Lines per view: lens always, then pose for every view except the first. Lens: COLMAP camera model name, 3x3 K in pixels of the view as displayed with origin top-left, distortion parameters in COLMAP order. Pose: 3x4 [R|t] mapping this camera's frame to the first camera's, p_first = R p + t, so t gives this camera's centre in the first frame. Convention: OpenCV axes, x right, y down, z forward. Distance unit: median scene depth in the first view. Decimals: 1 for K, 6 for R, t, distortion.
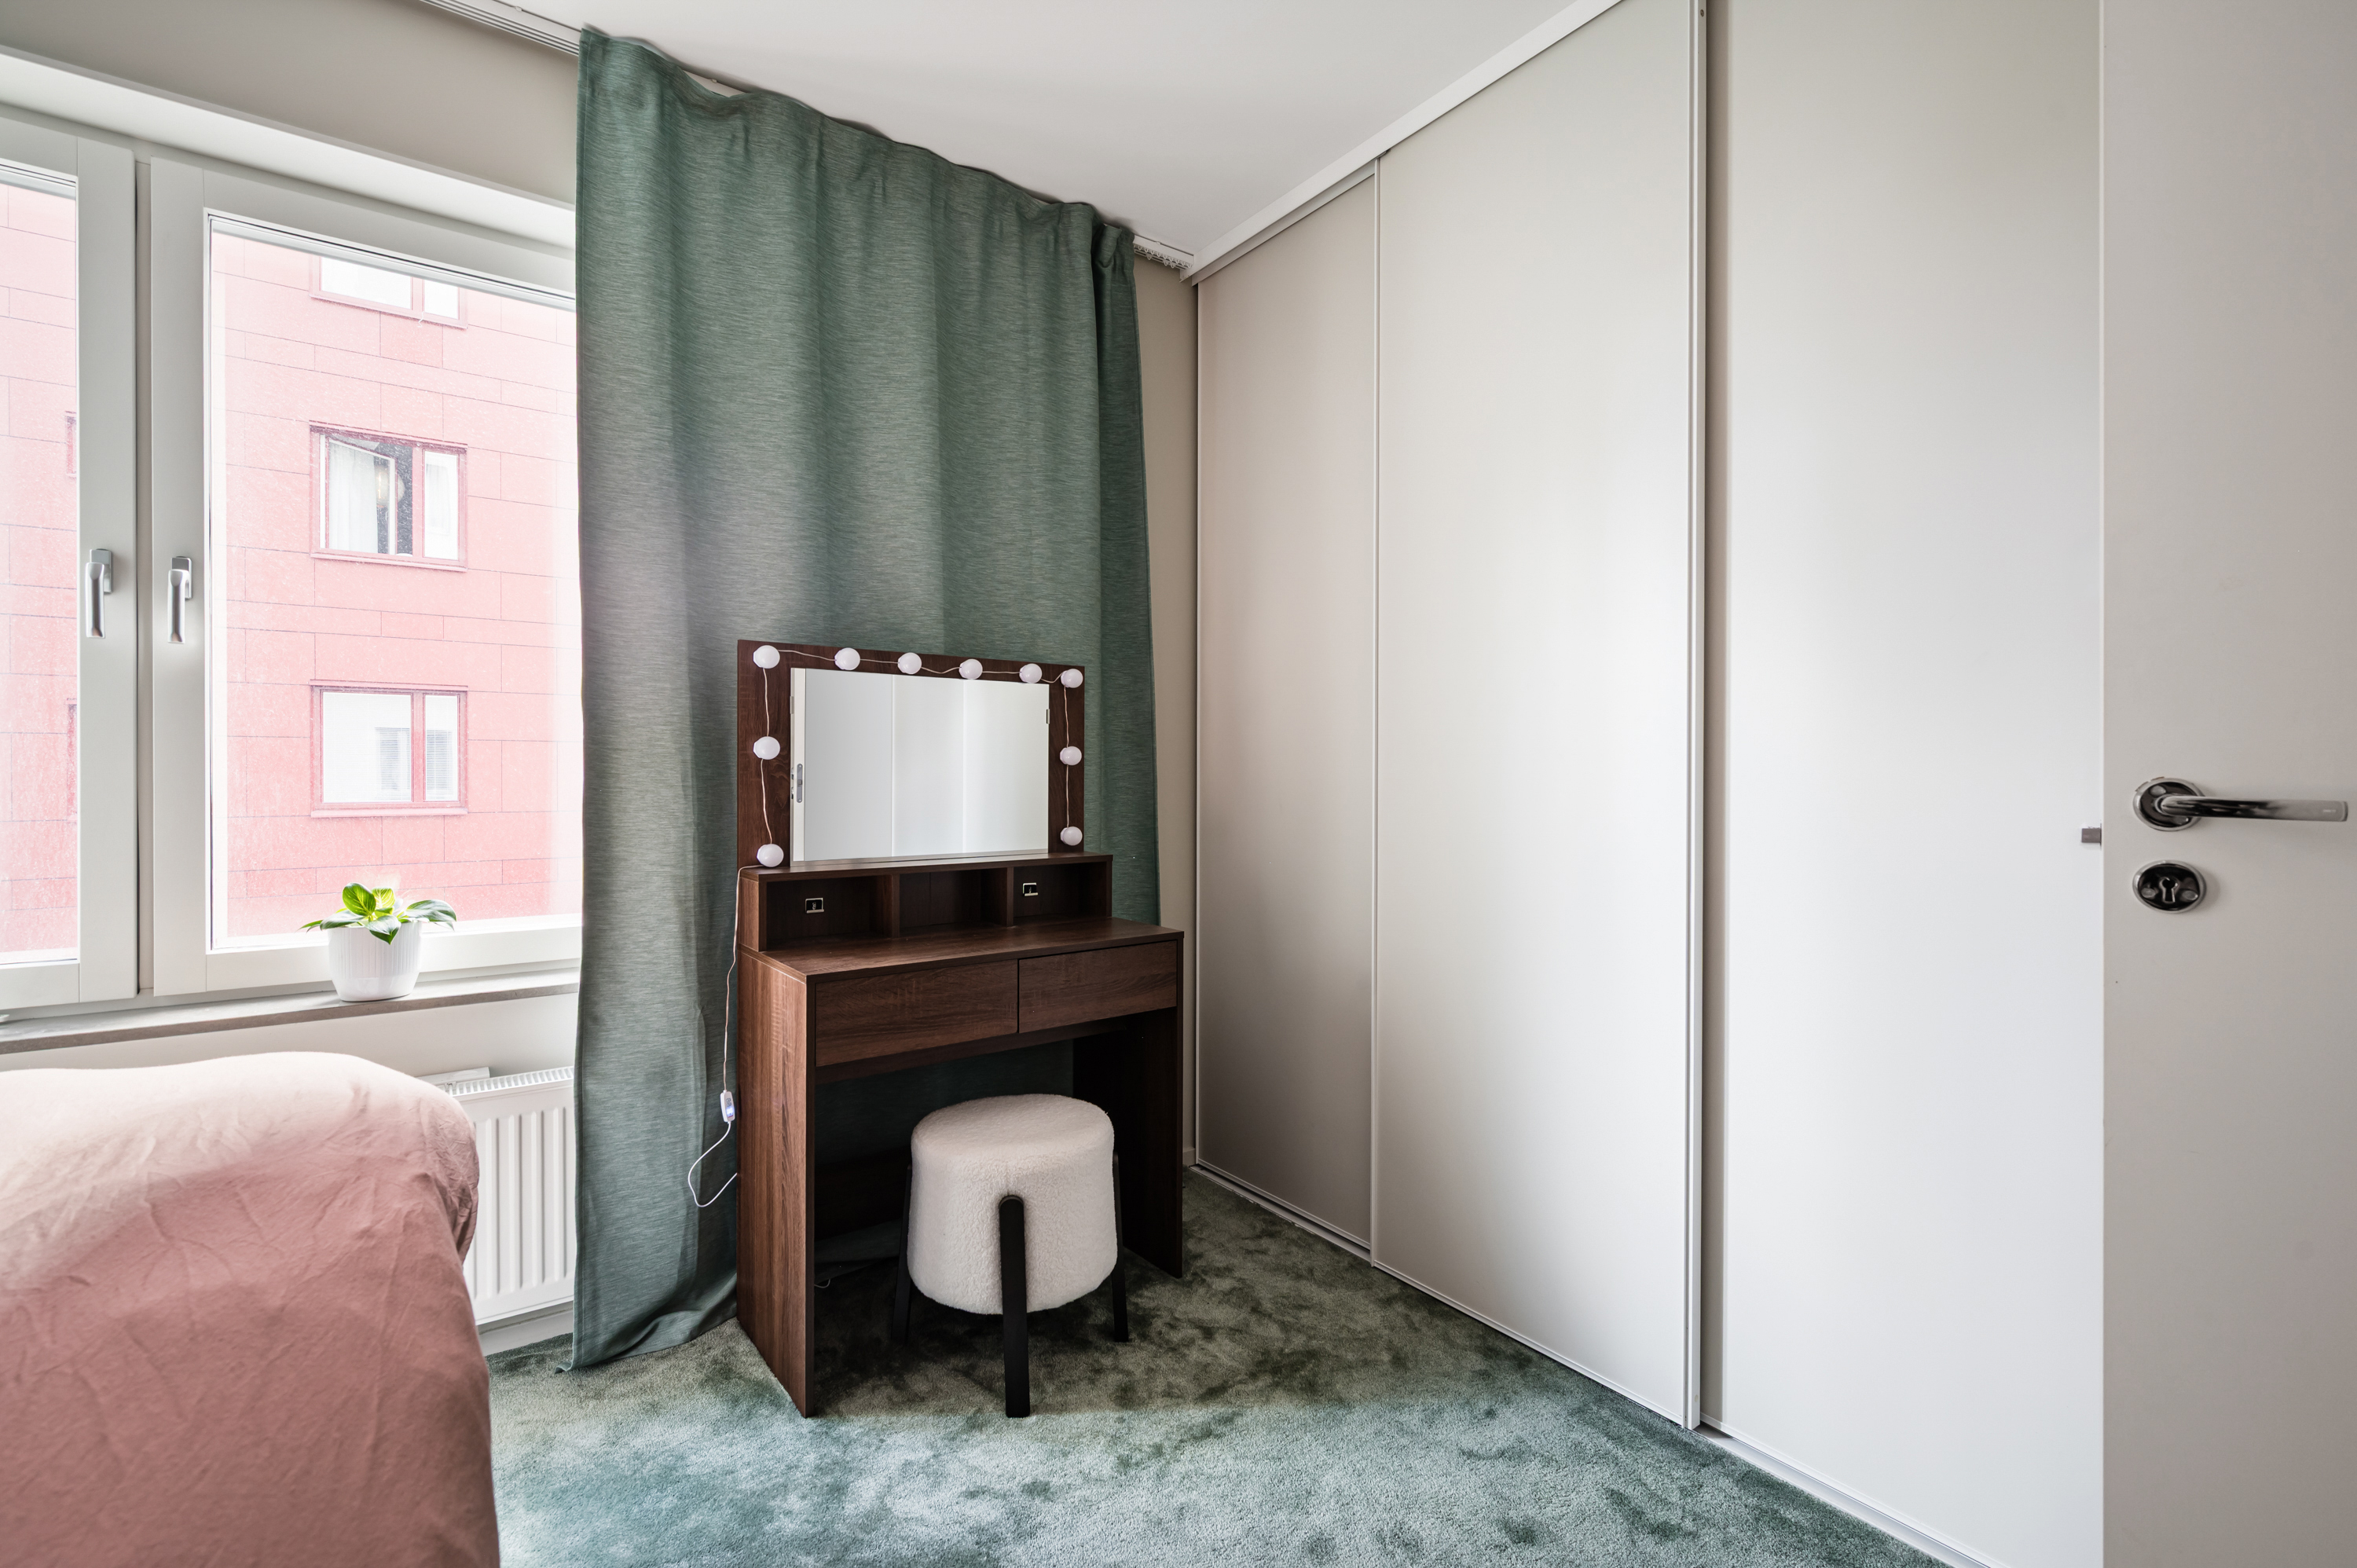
lens RADIAL K [[1023.6, 0, 1178.5], [0, 1023.6, 784.0], [0, 0, 1]] dist [-0.003795, -0.000483]
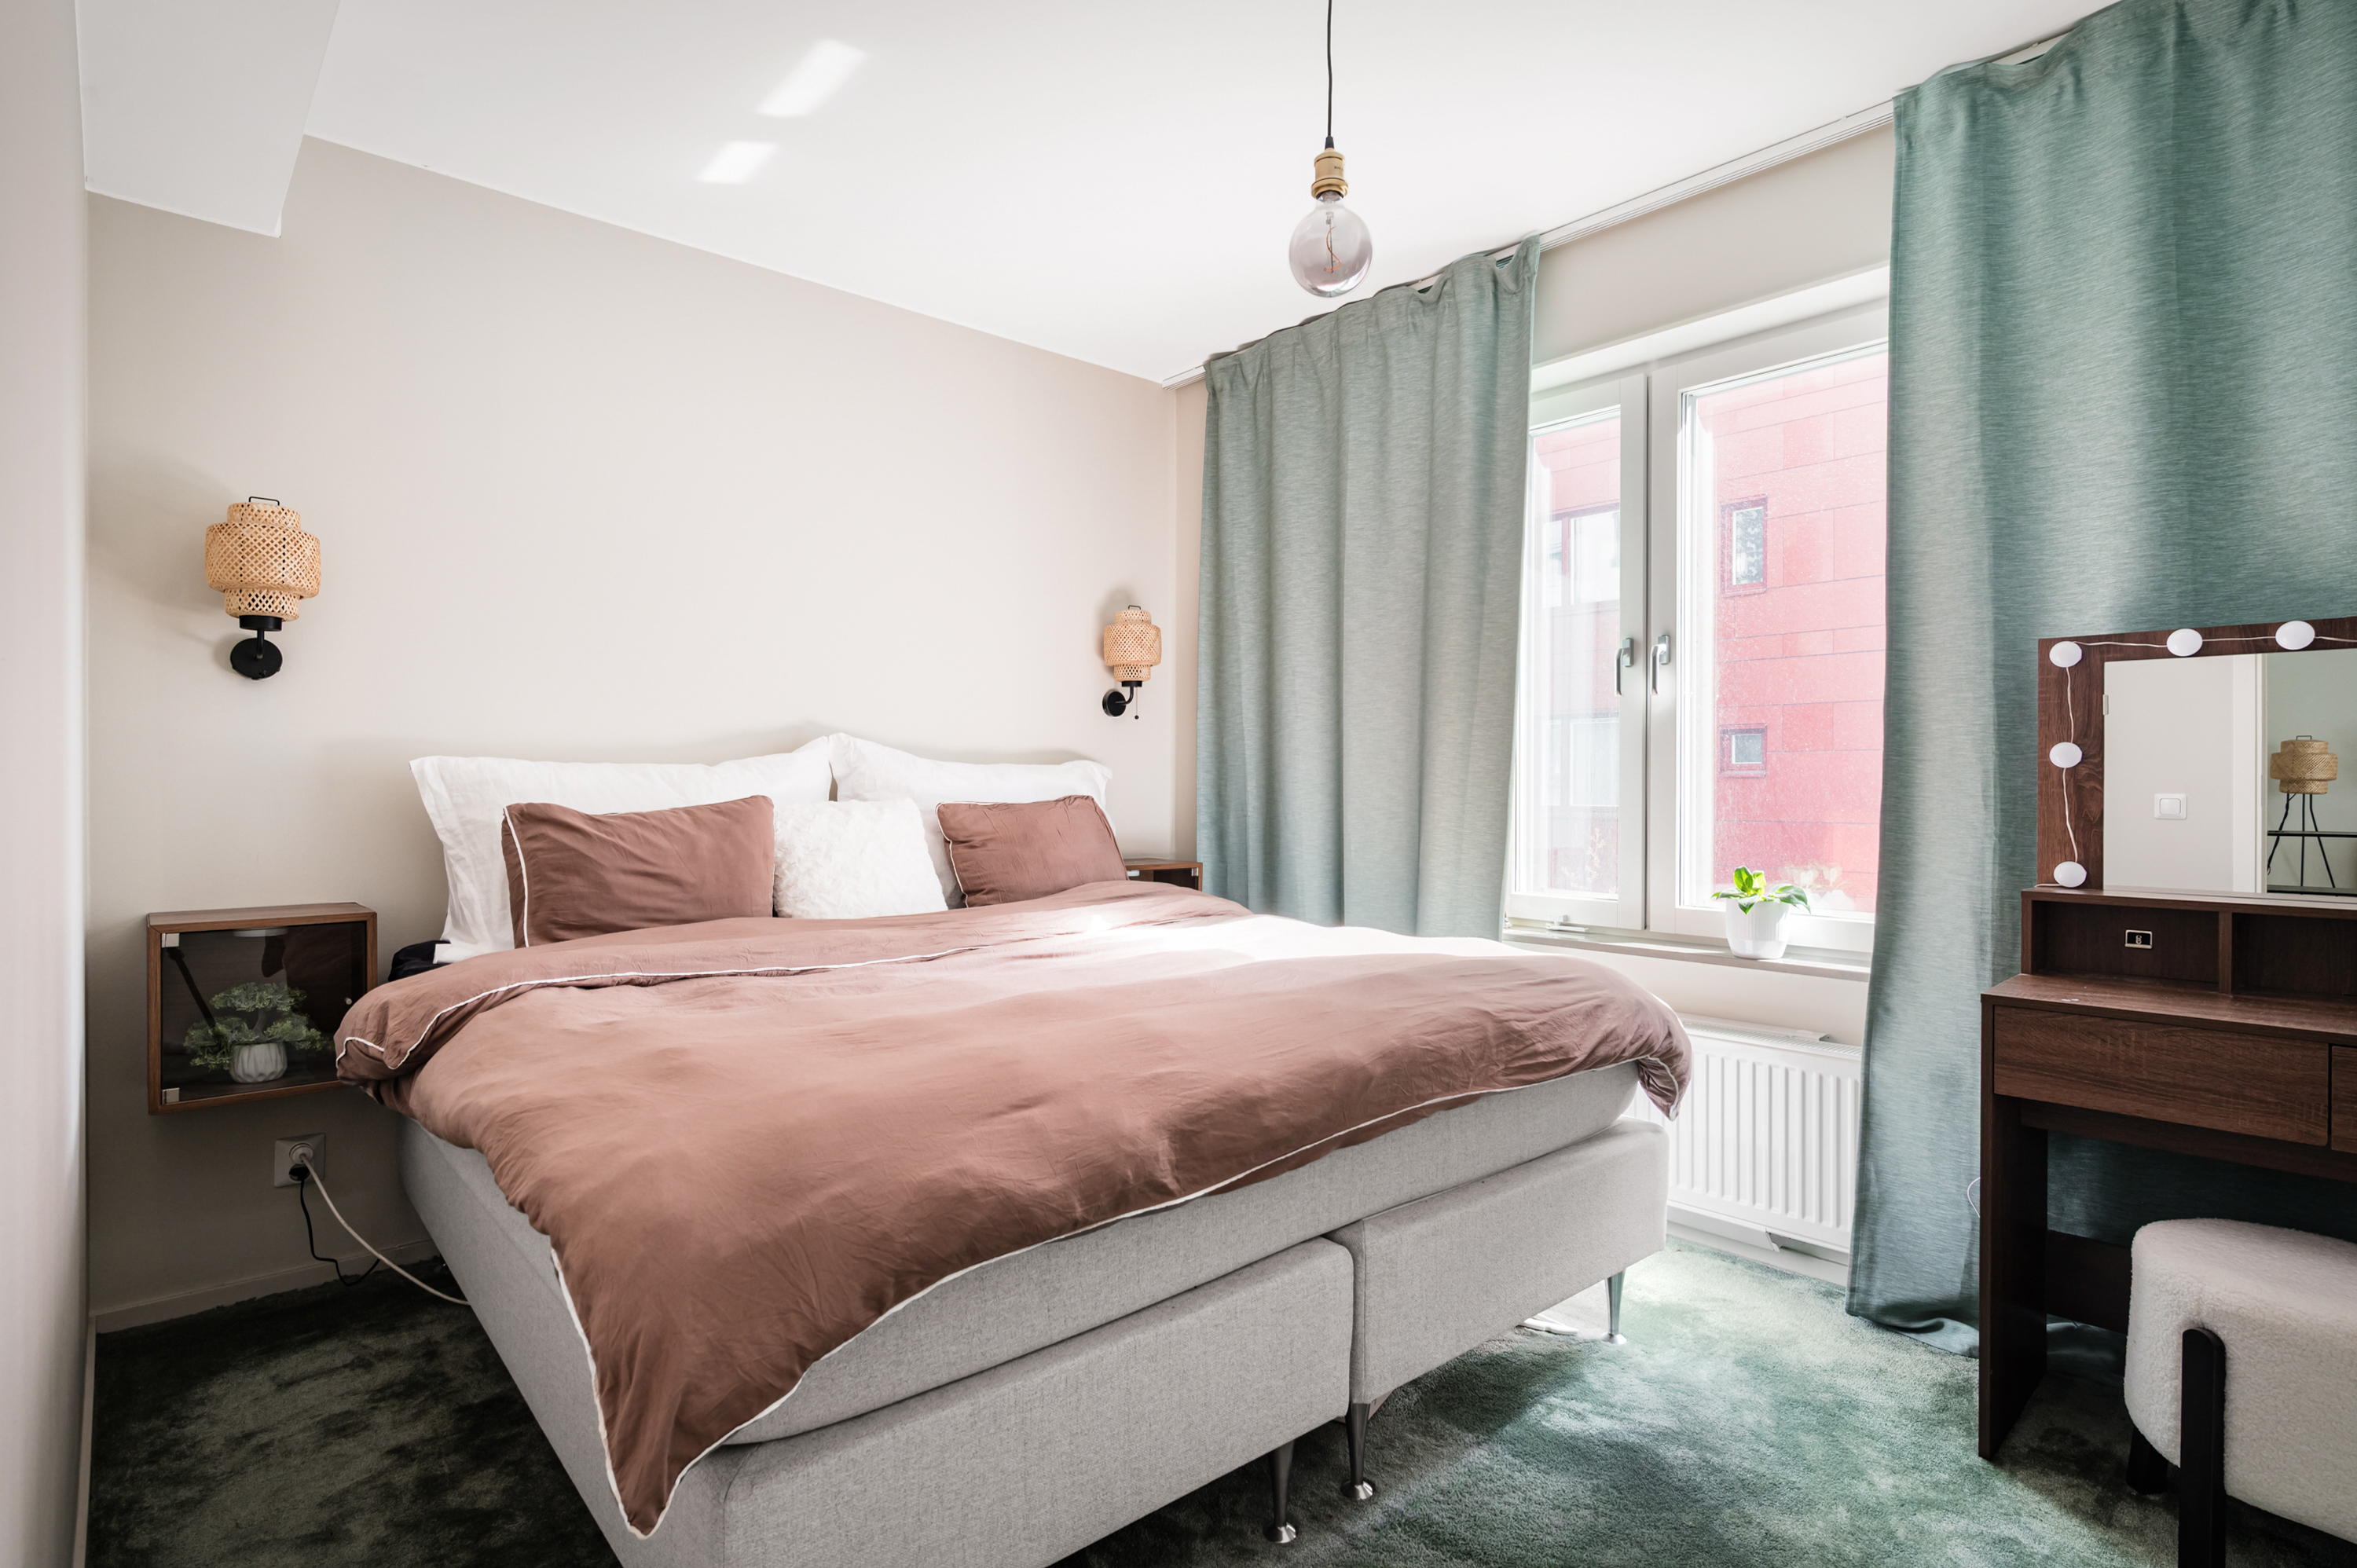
lens RADIAL K [[1211.7, 0, 1178.5], [0, 1211.7, 784.0], [0, 0, 1]] dist [0.000155, -0.000442]
pose [[0.097172, 0.002417, -0.995265, 0.605885], [-0.008817, 0.999960, 0.001568, -0.004537], [0.995229, 0.008623, 0.097189, 0.118811]]
